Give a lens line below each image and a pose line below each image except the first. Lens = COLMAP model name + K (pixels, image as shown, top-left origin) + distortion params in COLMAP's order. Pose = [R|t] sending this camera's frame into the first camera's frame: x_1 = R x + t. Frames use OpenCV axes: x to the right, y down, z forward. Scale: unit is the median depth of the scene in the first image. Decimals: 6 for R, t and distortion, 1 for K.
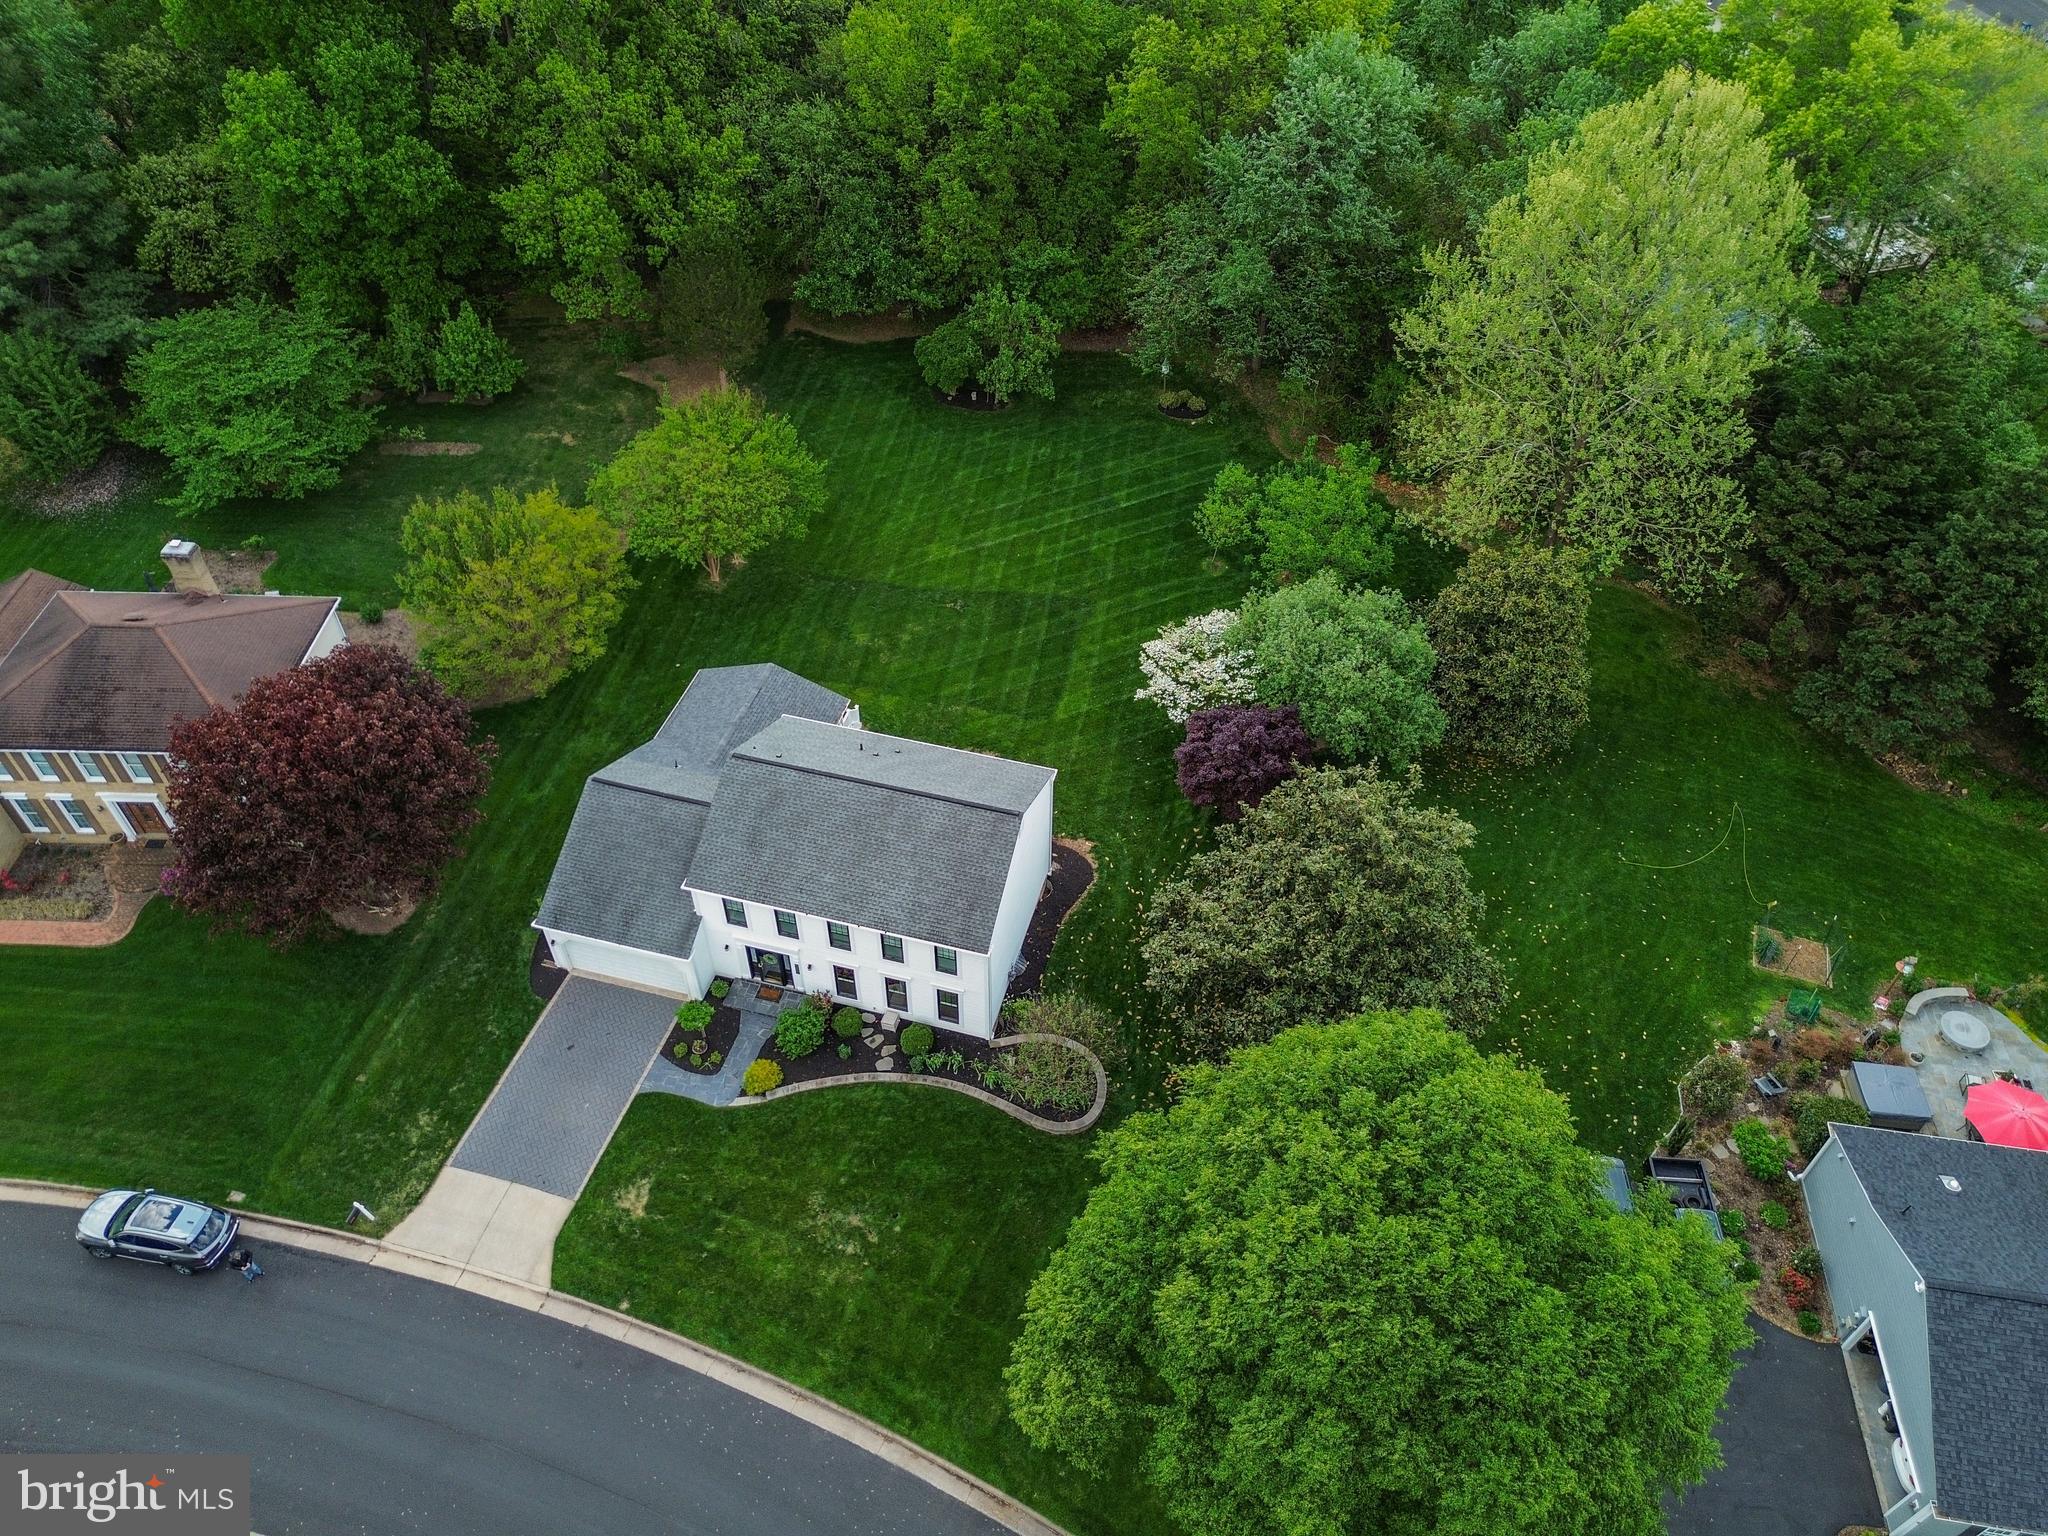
lens RADIAL K [[1442.5, 0, 1019.3], [0, 1442.5, 771.7], [0, 0, 1]] dist [0.075530, -0.065473]
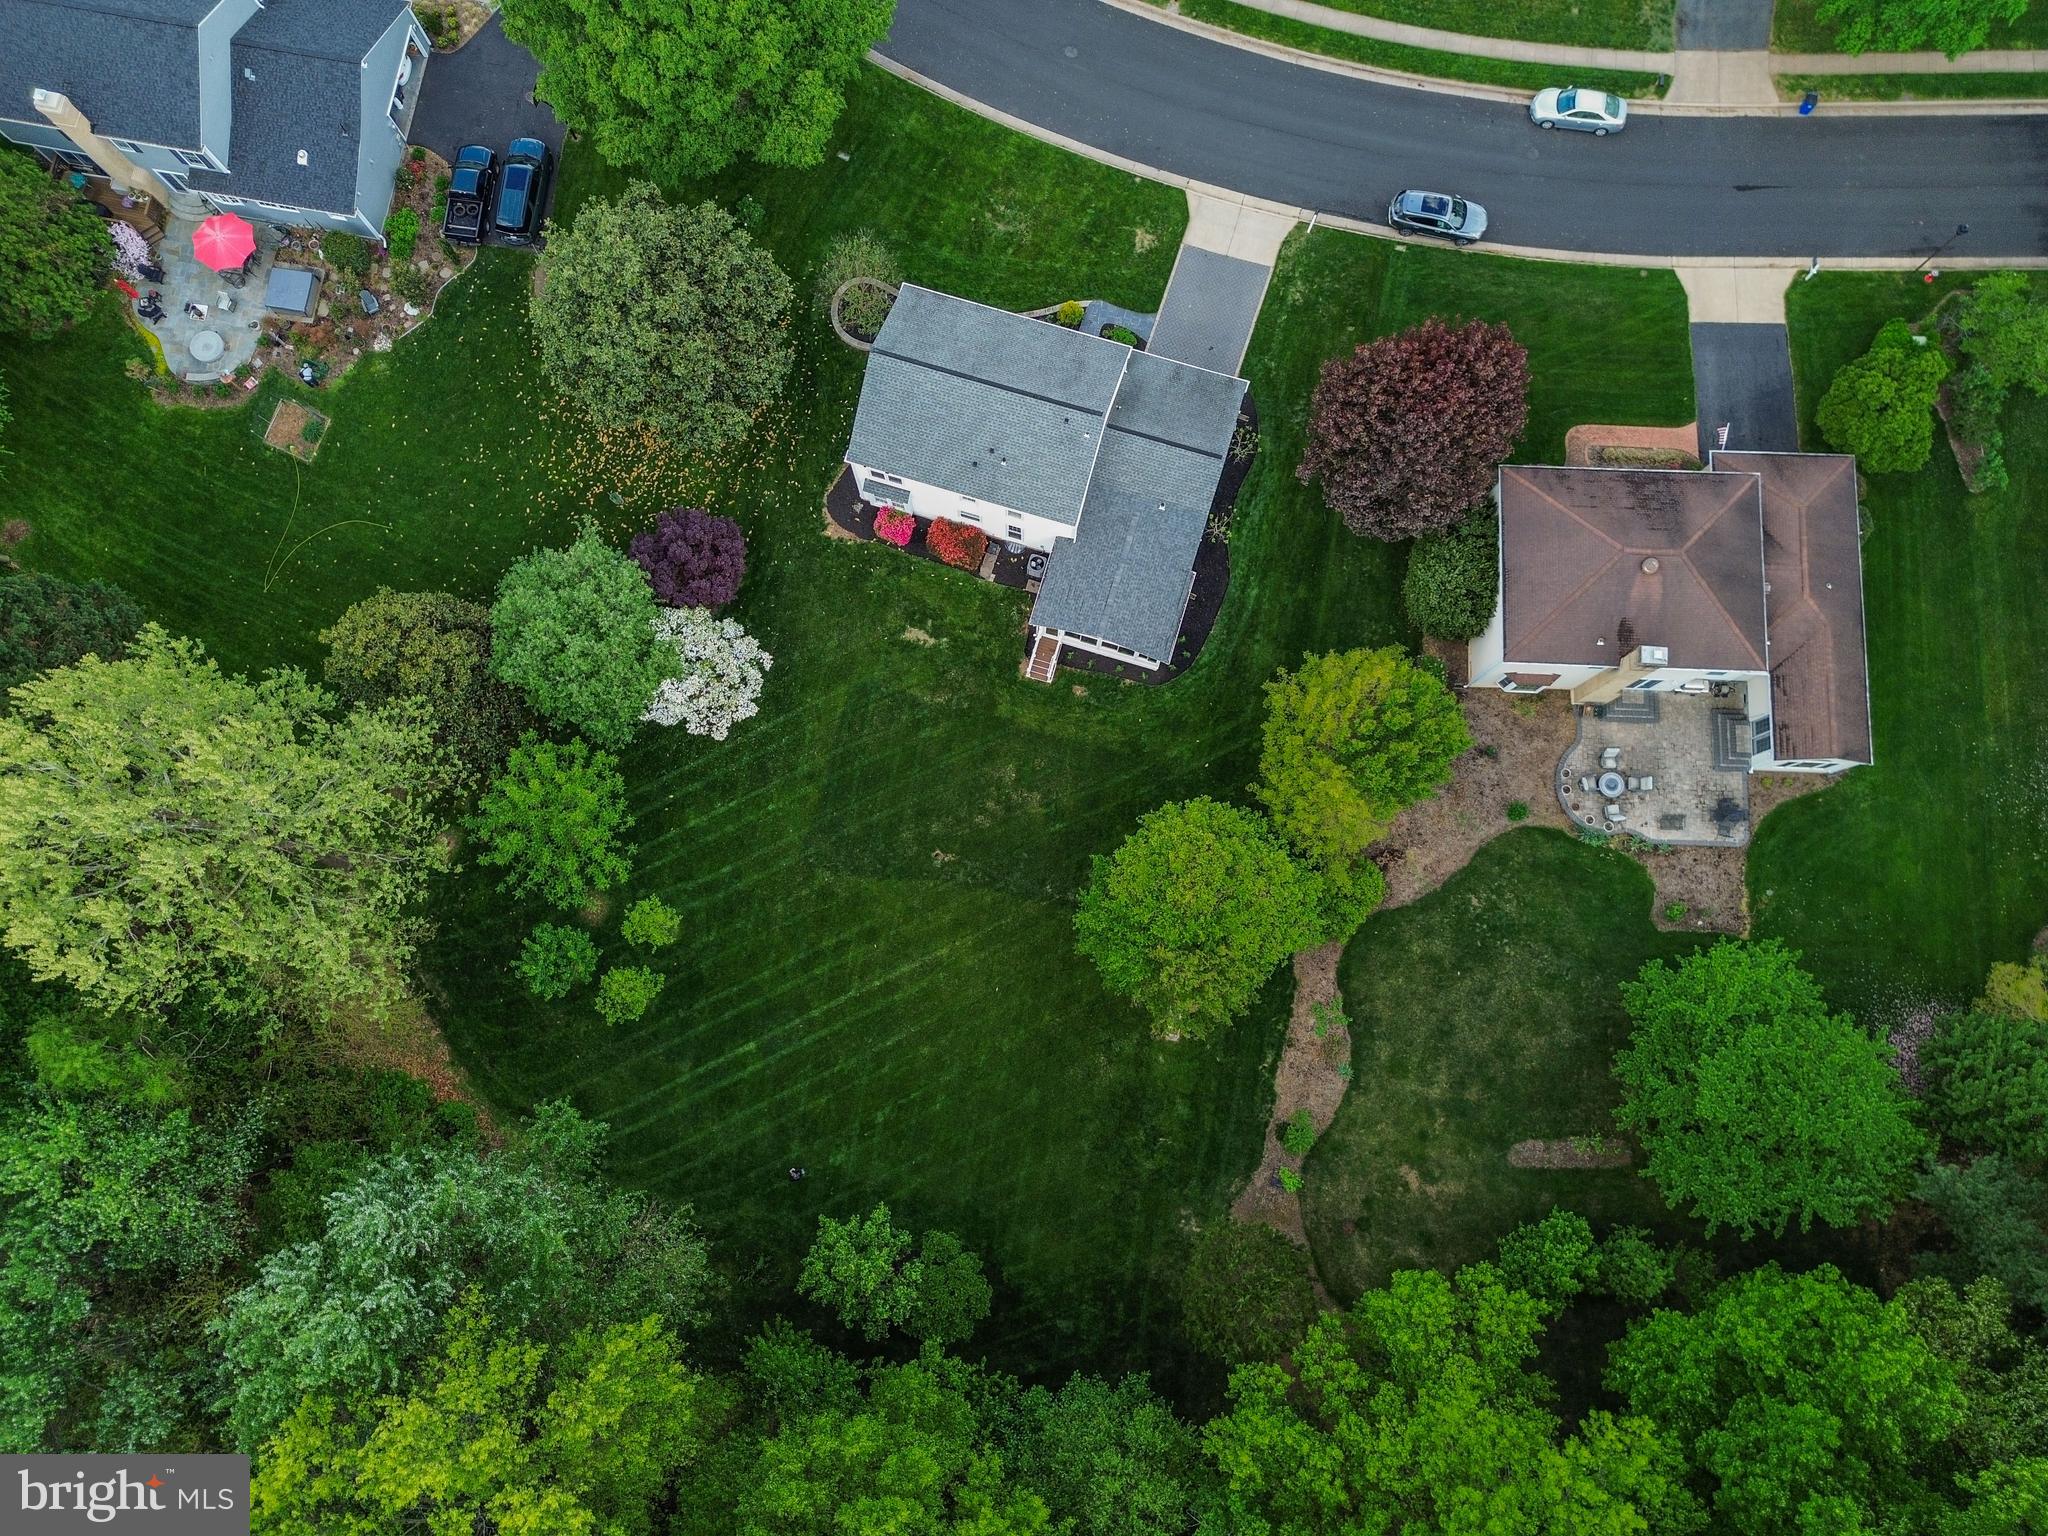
lens RADIAL K [[1423.8, 0, 1016.1], [0, 1423.8, 770.4], [0, 0, 1]] dist [0.073429, -0.067368]
pose [[-0.999872, -0.016000, 0.000910, -0.128082], [0.010078, -0.583629, 0.811958, -1.172234], [-0.012461, 0.811863, 0.583716, 0.524527]]
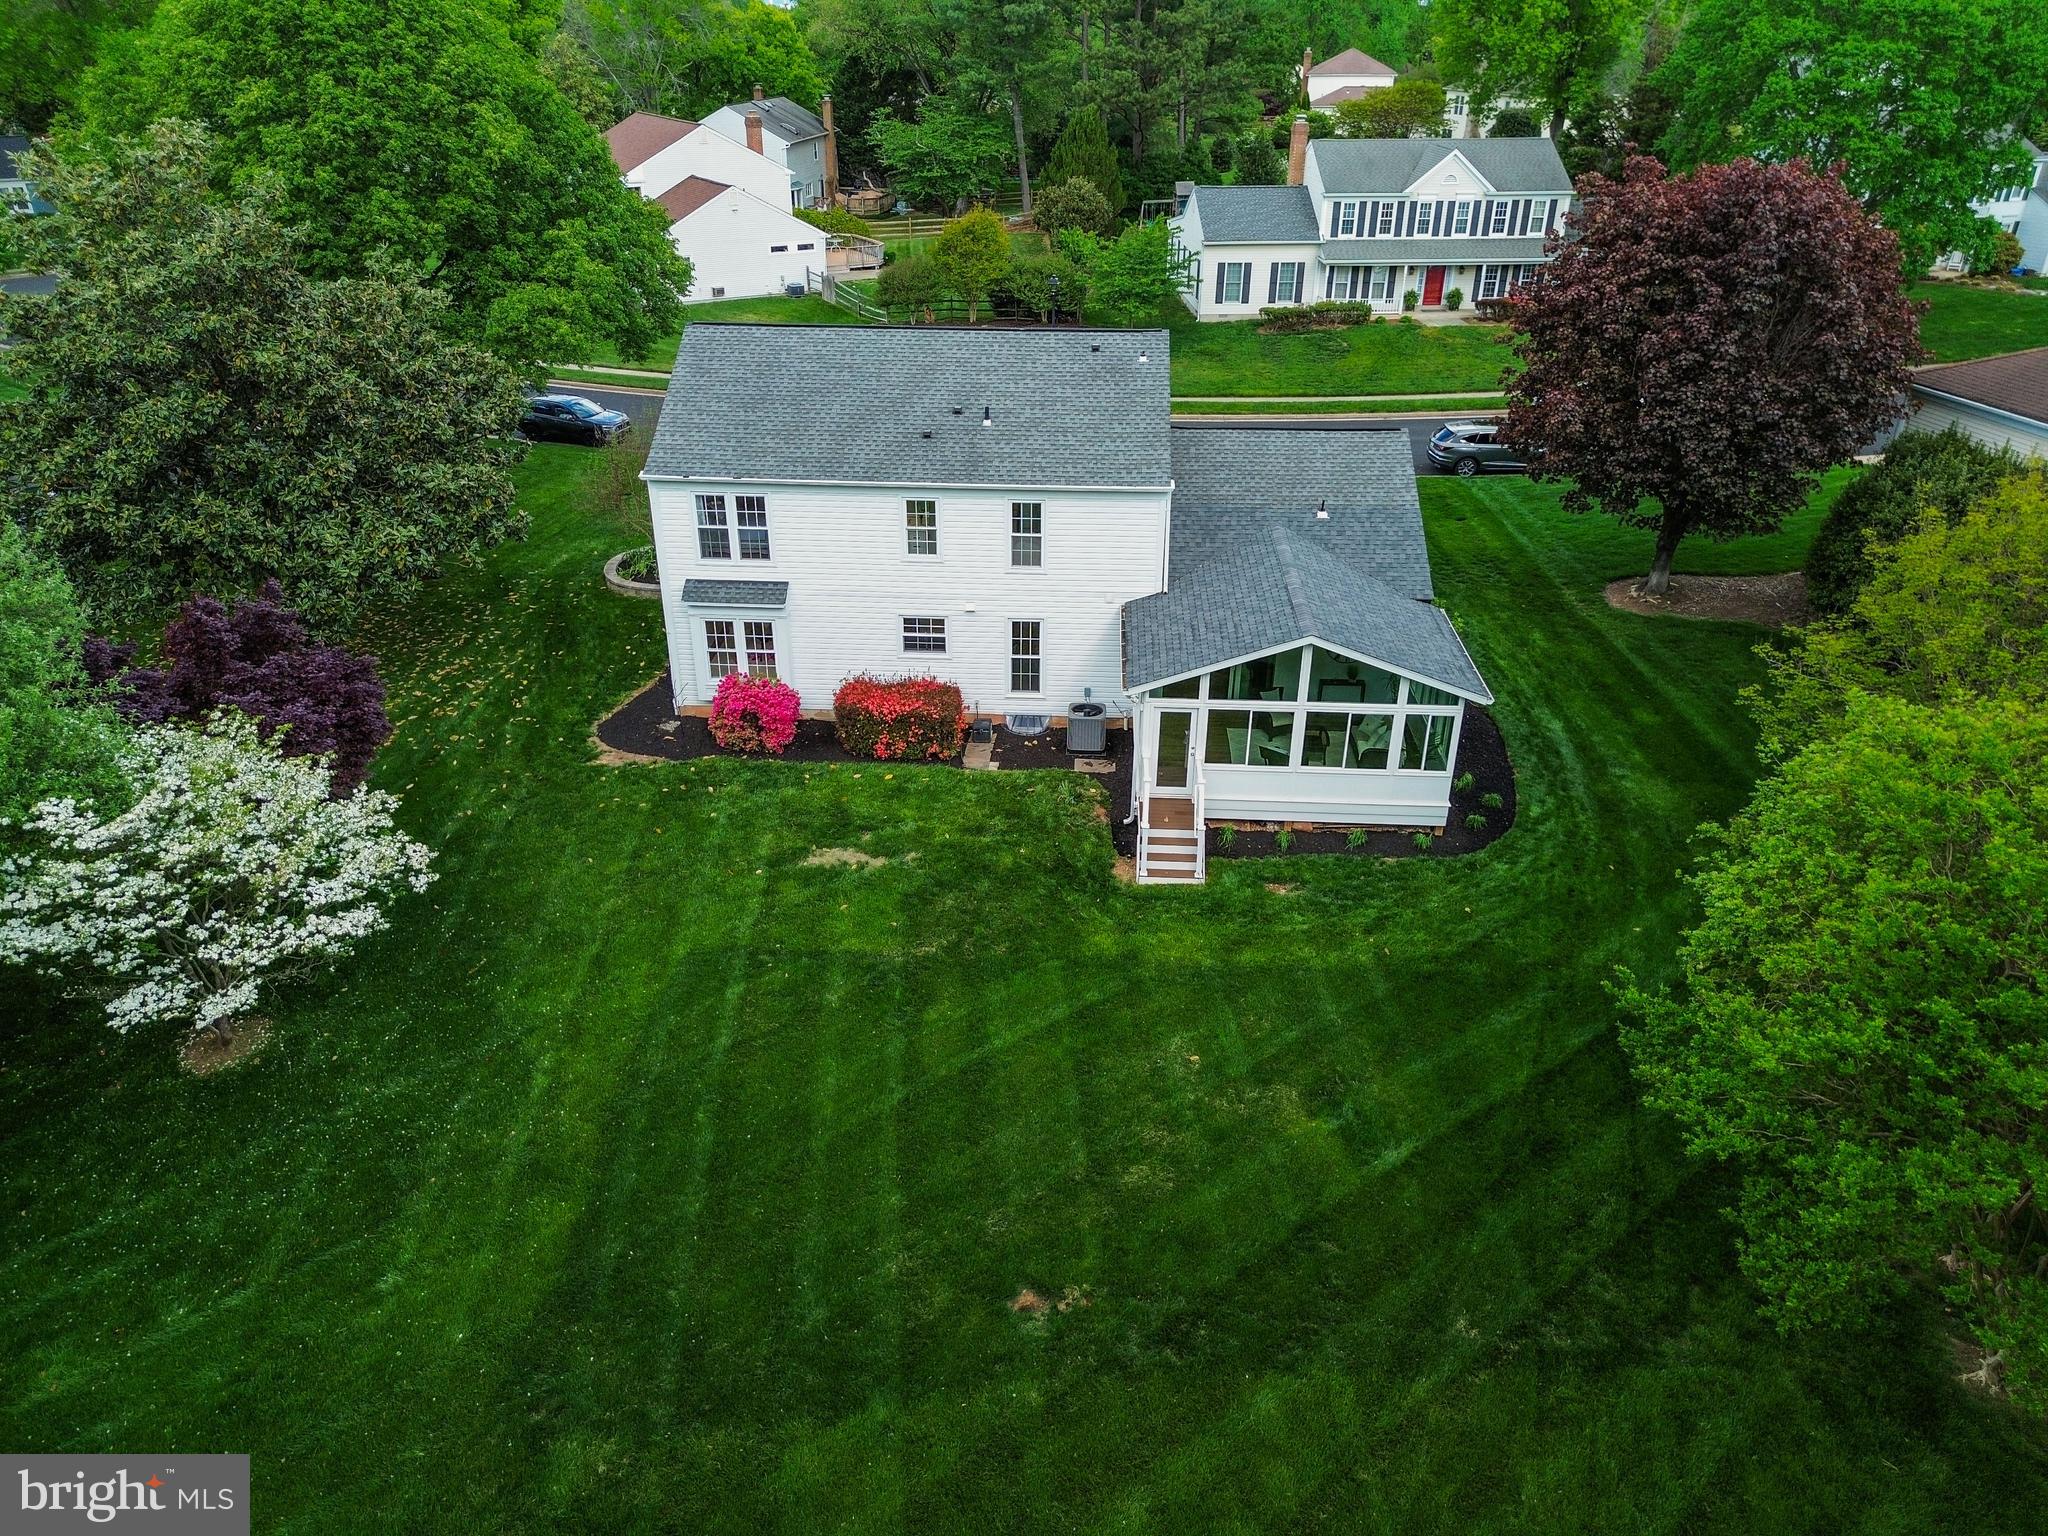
lens RADIAL K [[1441.8, 0, 1019.9], [0, 1441.8, 768.2], [0, 0, 1]] dist [0.079406, -0.080102]
pose [[-0.975761, 0.095329, -0.196987, 0.004803], [-0.161007, 0.296924, 0.941229, -0.533471], [0.148217, 0.950131, -0.274378, 1.326681]]
